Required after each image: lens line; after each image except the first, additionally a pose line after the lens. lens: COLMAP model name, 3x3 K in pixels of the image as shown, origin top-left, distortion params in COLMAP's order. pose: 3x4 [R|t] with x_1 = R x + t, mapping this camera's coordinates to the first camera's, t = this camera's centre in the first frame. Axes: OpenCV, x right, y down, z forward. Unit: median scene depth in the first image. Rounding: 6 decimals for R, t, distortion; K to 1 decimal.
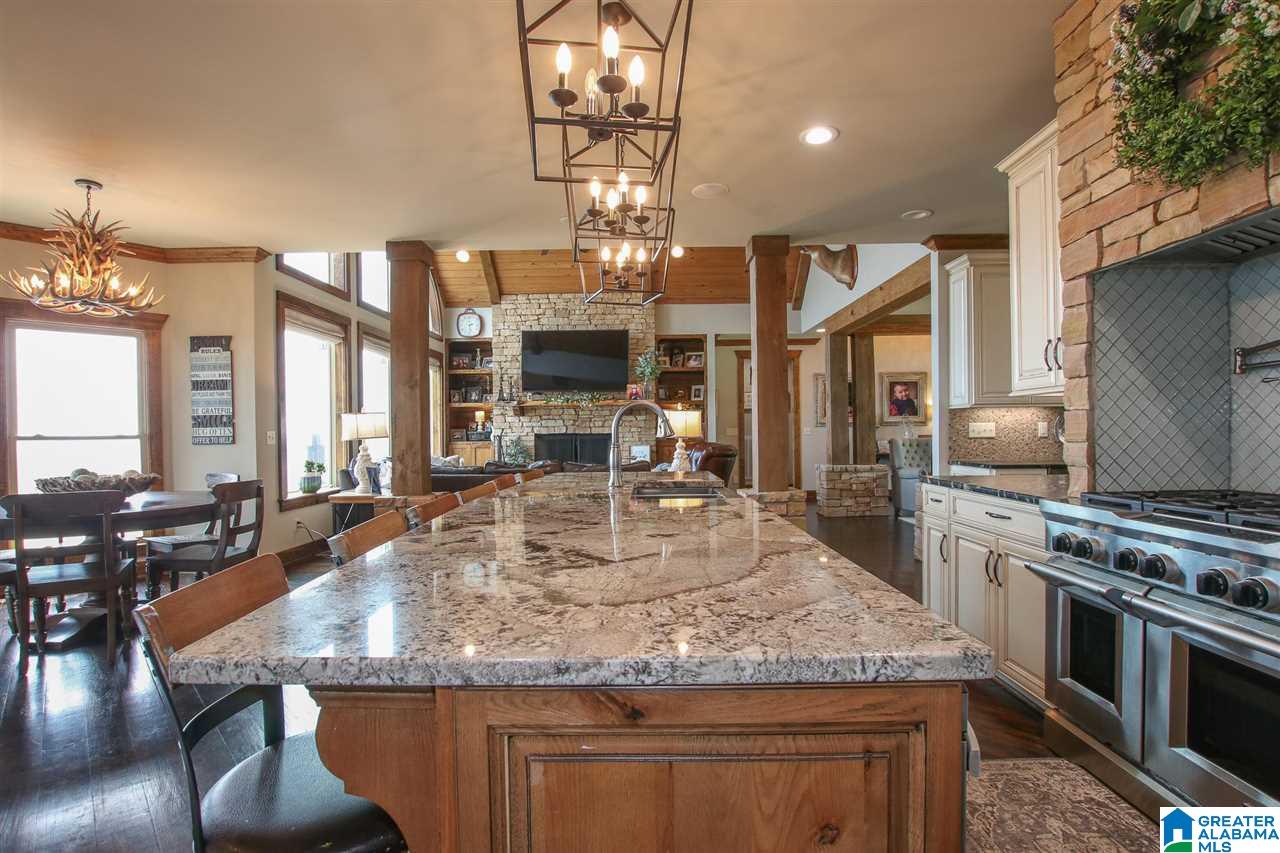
lens RADIAL K [[610.7, 0, 633.9], [0, 610.7, 437.4], [0, 0, 1]] dist [-0.029924, 0.001799]
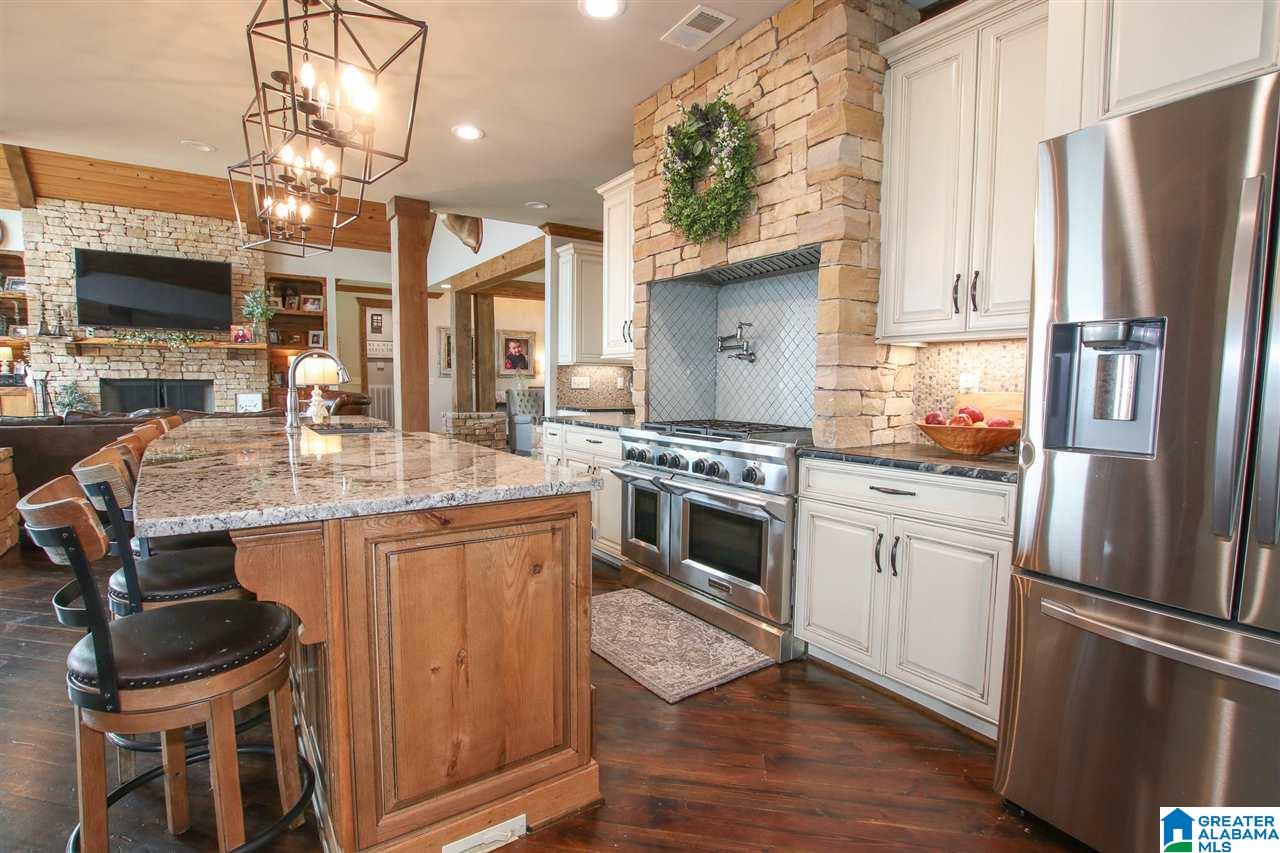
lens RADIAL K [[610.7, 0, 633.9], [0, 610.7, 437.4], [0, 0, 1]] dist [-0.029924, 0.001799]
pose [[0.814177, -0.031934, 0.579738, -0.117008], [-0.014613, 0.997043, 0.075442, 0.005566], [-0.580432, -0.069895, 0.811303, -0.169020]]
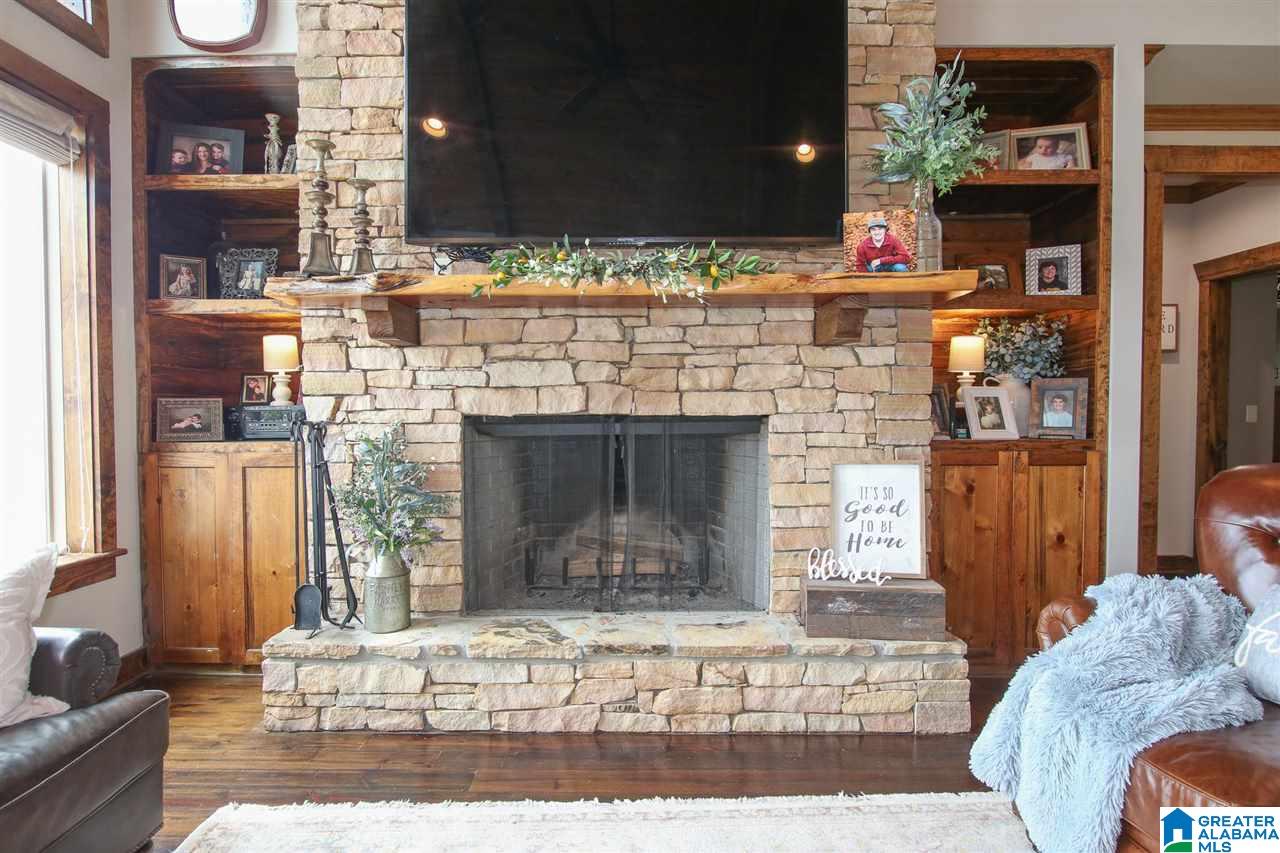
lens RADIAL K [[772.9, 0, 639.0], [0, 772.9, 439.3], [0, 0, 1]] dist [0.000751, 0.000315]
pose [[0.999937, 0.006781, 0.008967, -0.231005], [-0.006965, 0.999763, 0.020619, -0.007540], [-0.008825, -0.020680, 0.999747, 1.712355]]
